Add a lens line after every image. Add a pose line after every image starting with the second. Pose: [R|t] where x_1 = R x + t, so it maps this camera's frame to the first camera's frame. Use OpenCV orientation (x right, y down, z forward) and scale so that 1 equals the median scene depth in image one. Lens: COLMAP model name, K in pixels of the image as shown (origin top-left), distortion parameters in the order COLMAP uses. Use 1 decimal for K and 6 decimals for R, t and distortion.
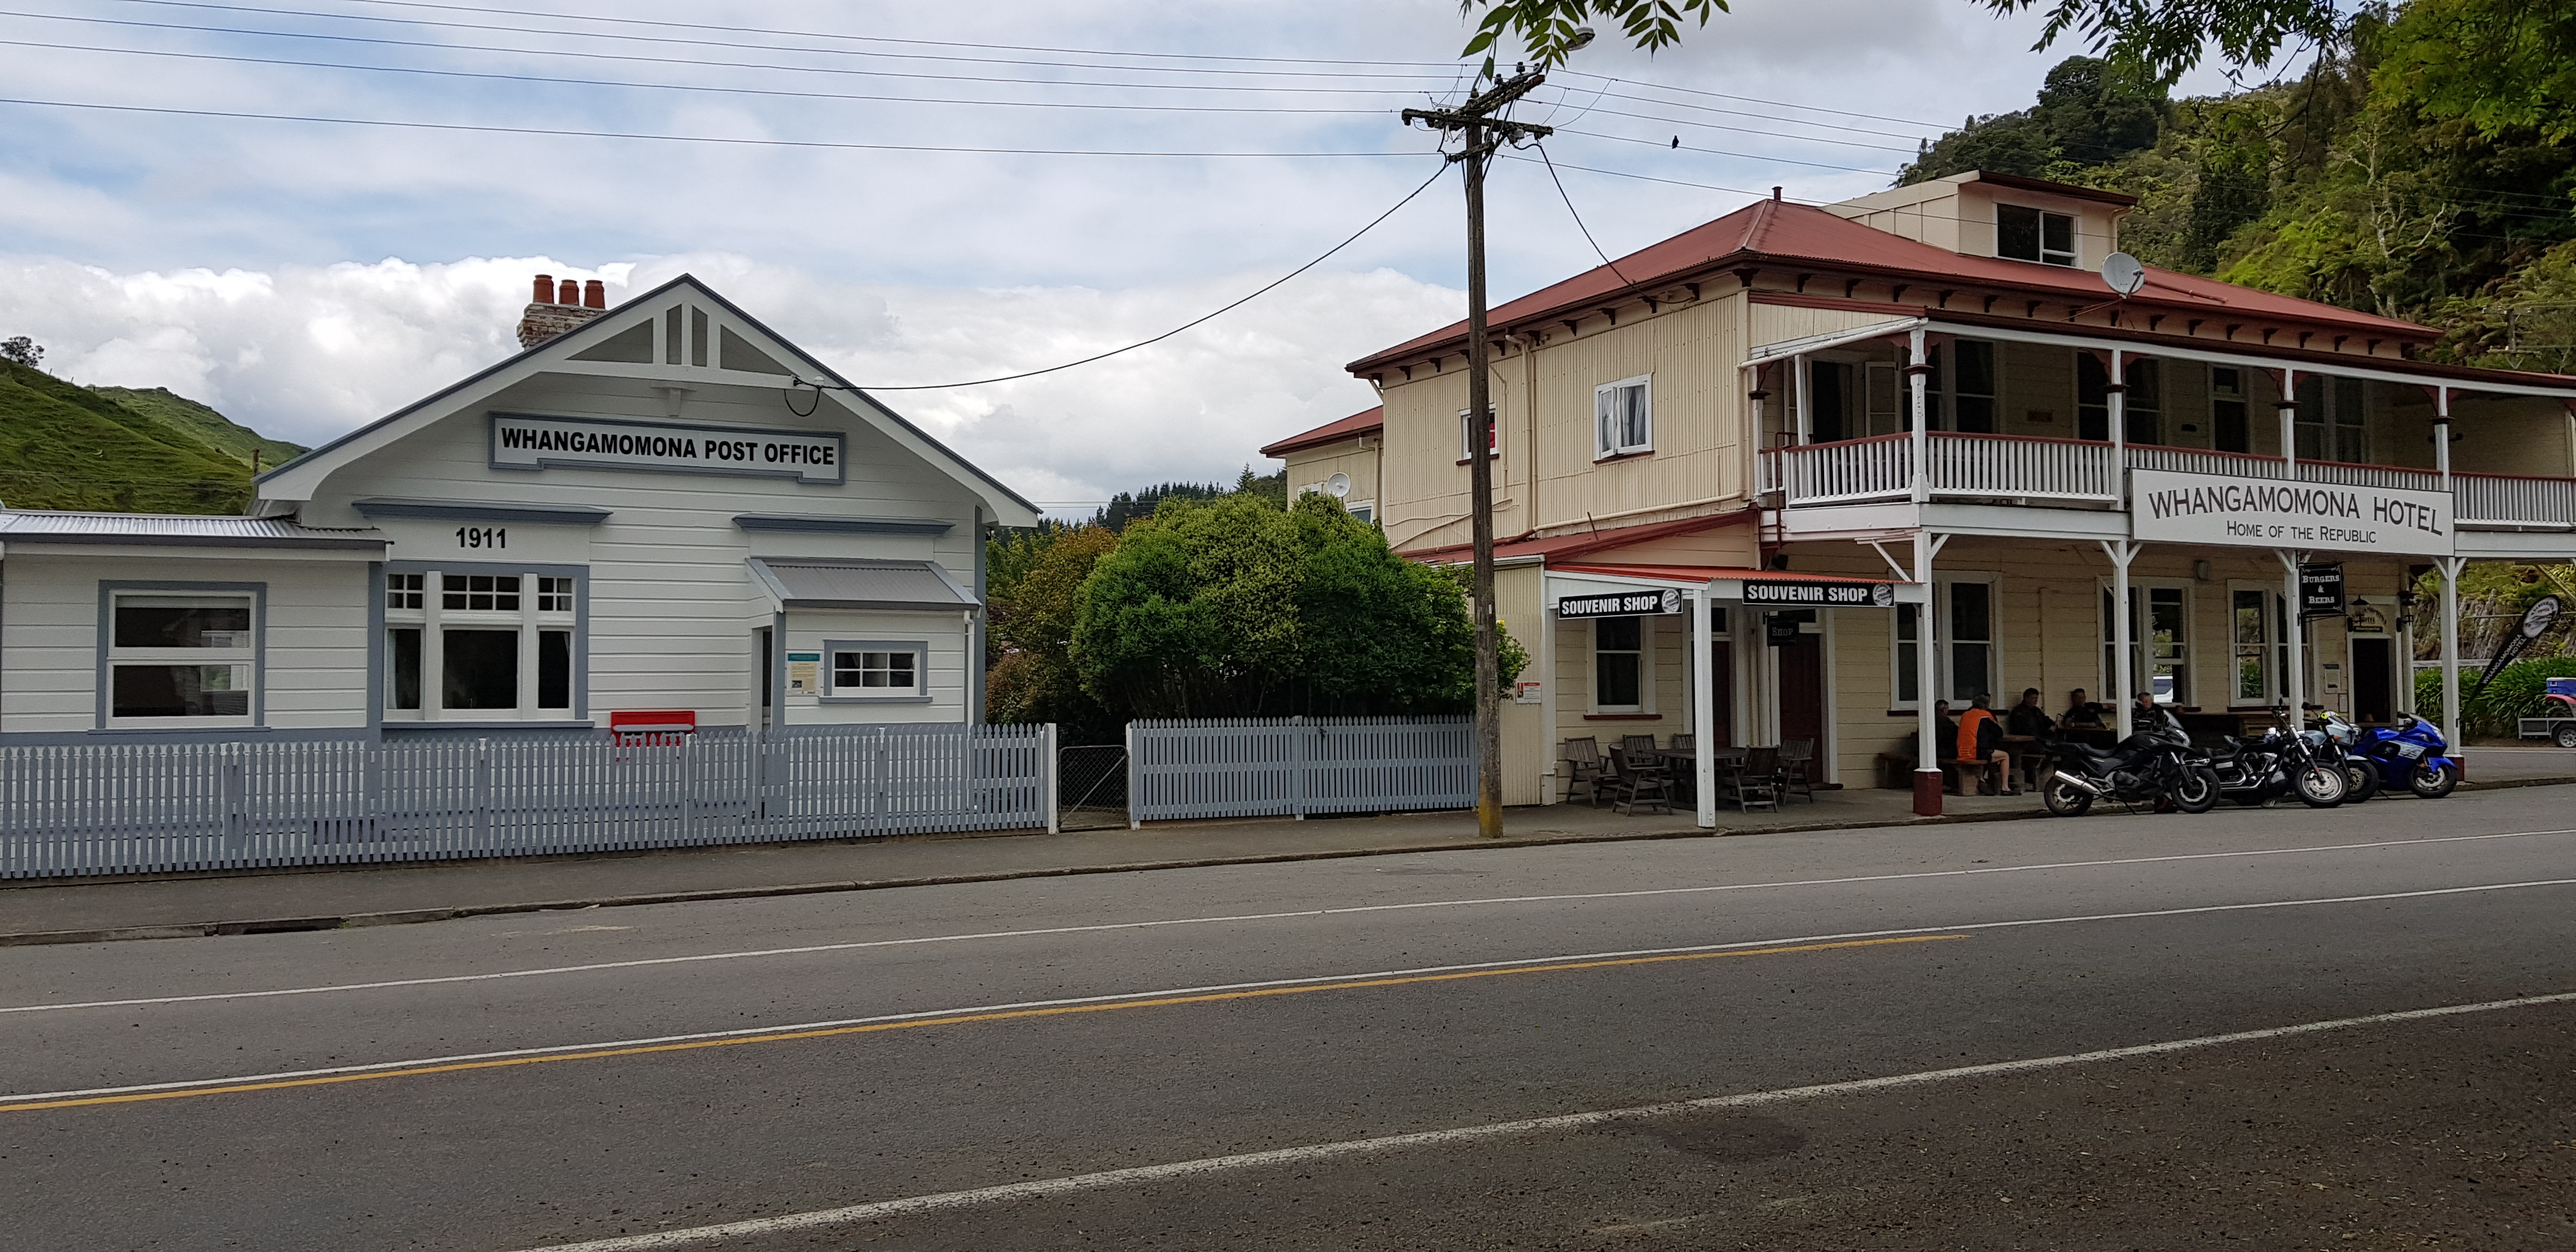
lens RADIAL K [[1963.2, 0, 1288.0], [0, 1963.2, 626.0], [0, 0, 1]] dist [0.097887, -0.154203]
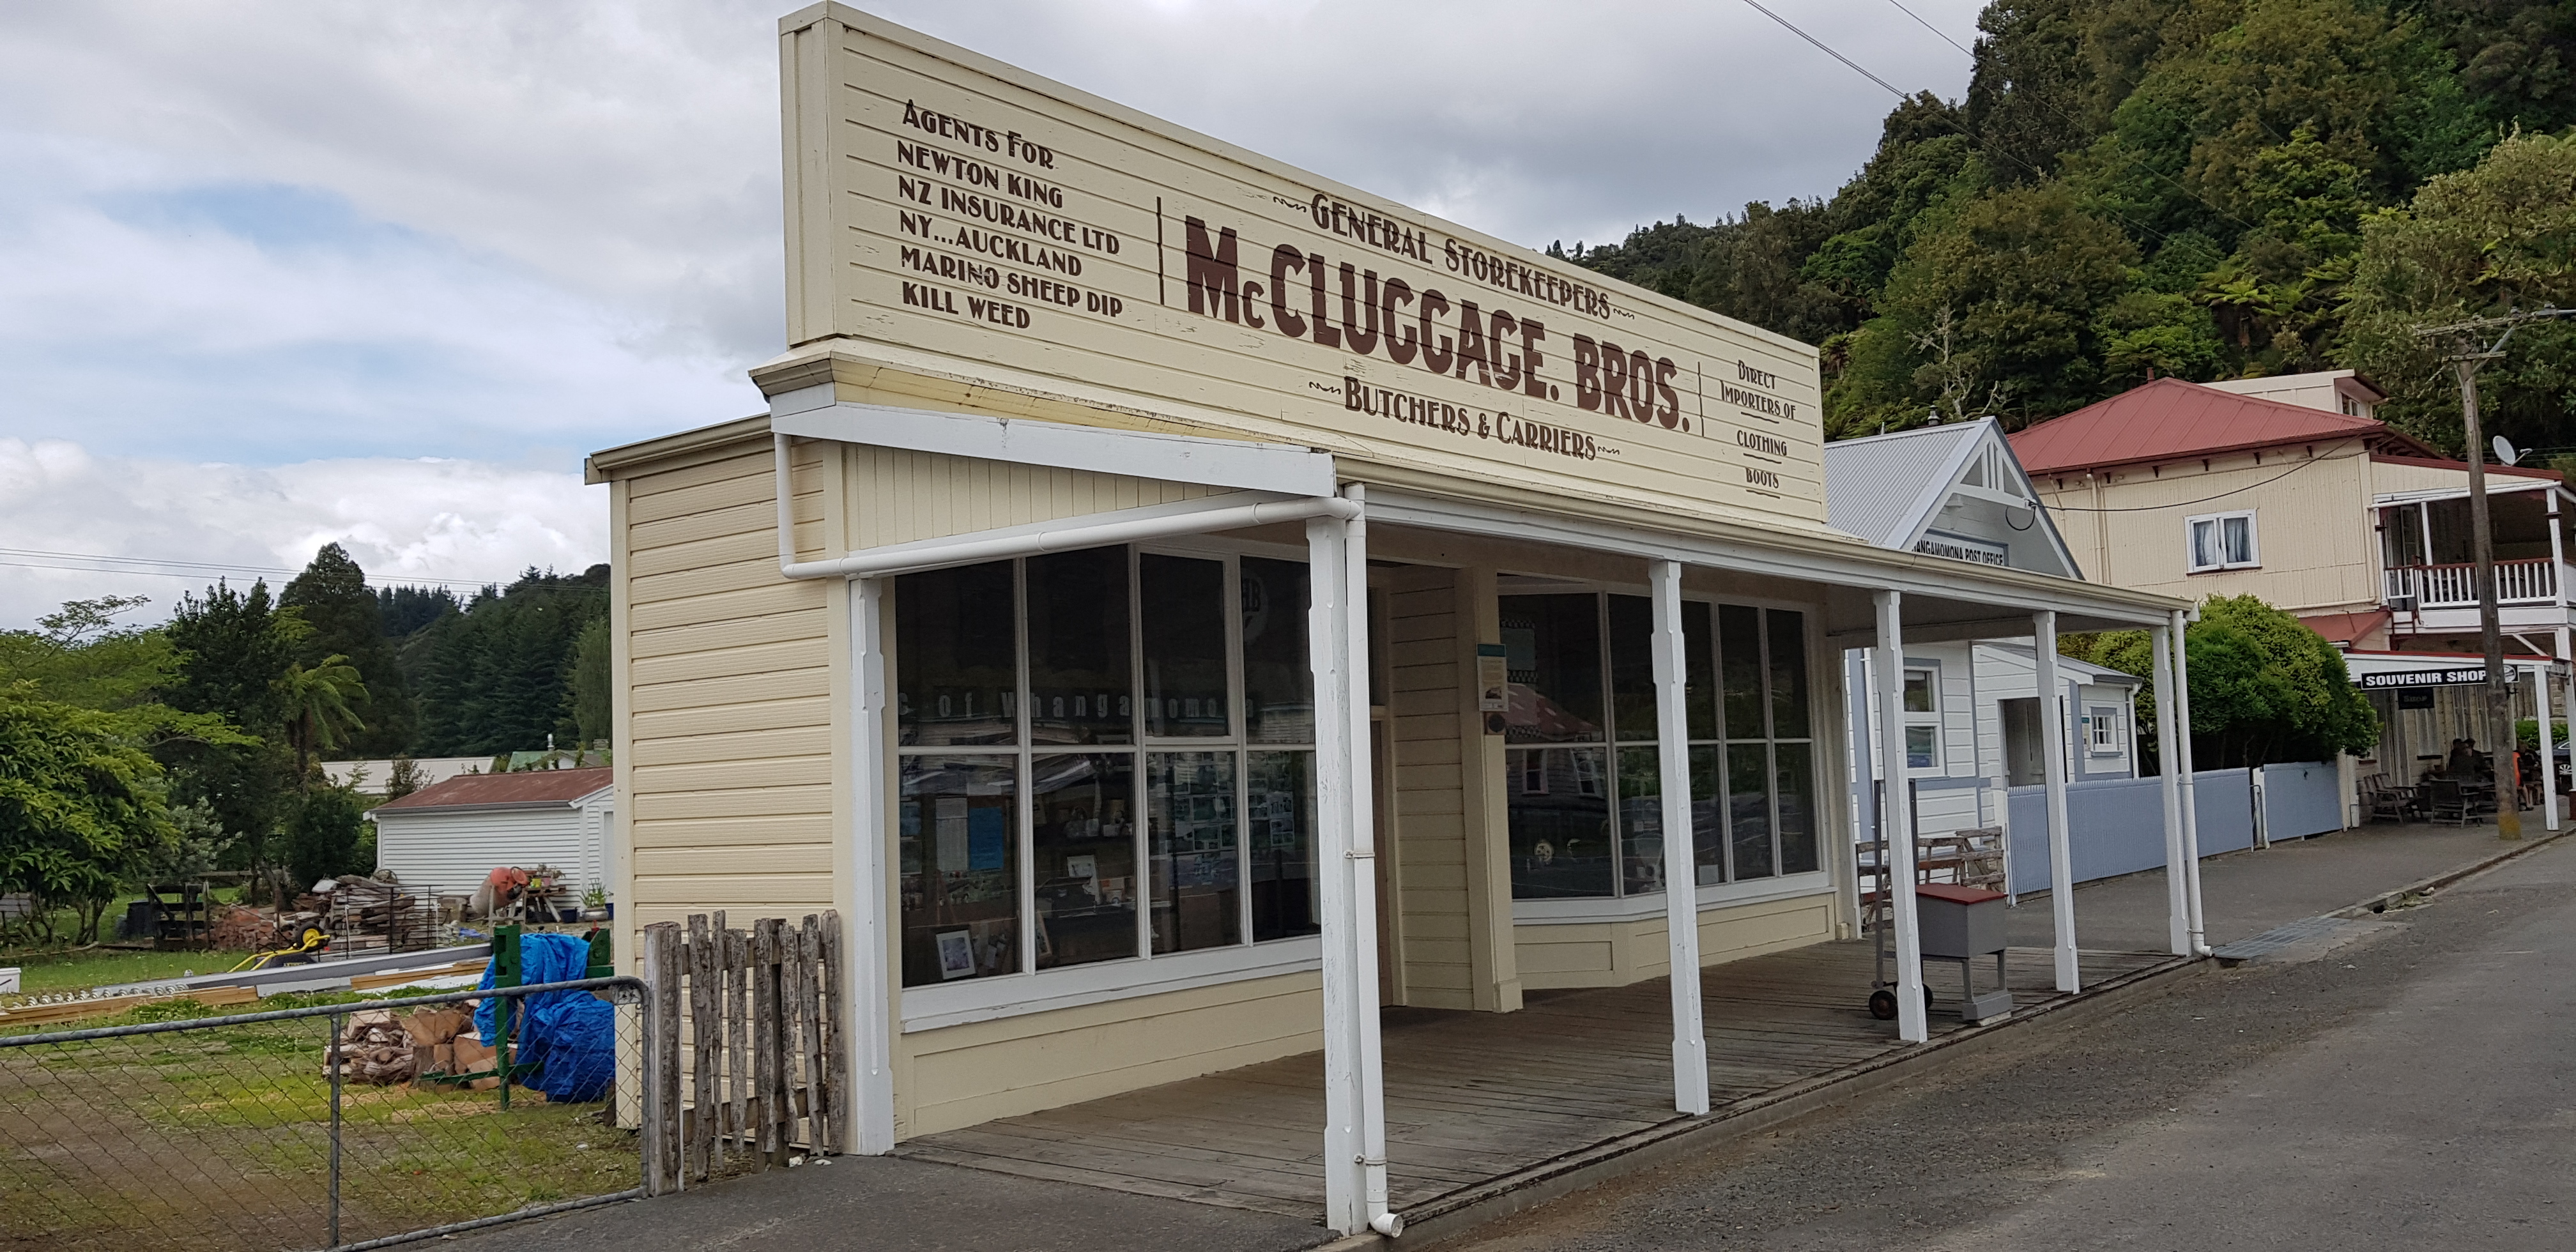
lens RADIAL K [[2025.4, 0, 1288.0], [0, 2025.4, 626.0], [0, 0, 1]] dist [0.004242, -0.050046]
pose [[0.921032, 0.004310, 0.389462, -1.044017], [0.017492, 0.998472, -0.052416, 0.012335], [-0.389093, 0.055090, 0.919550, 0.002138]]
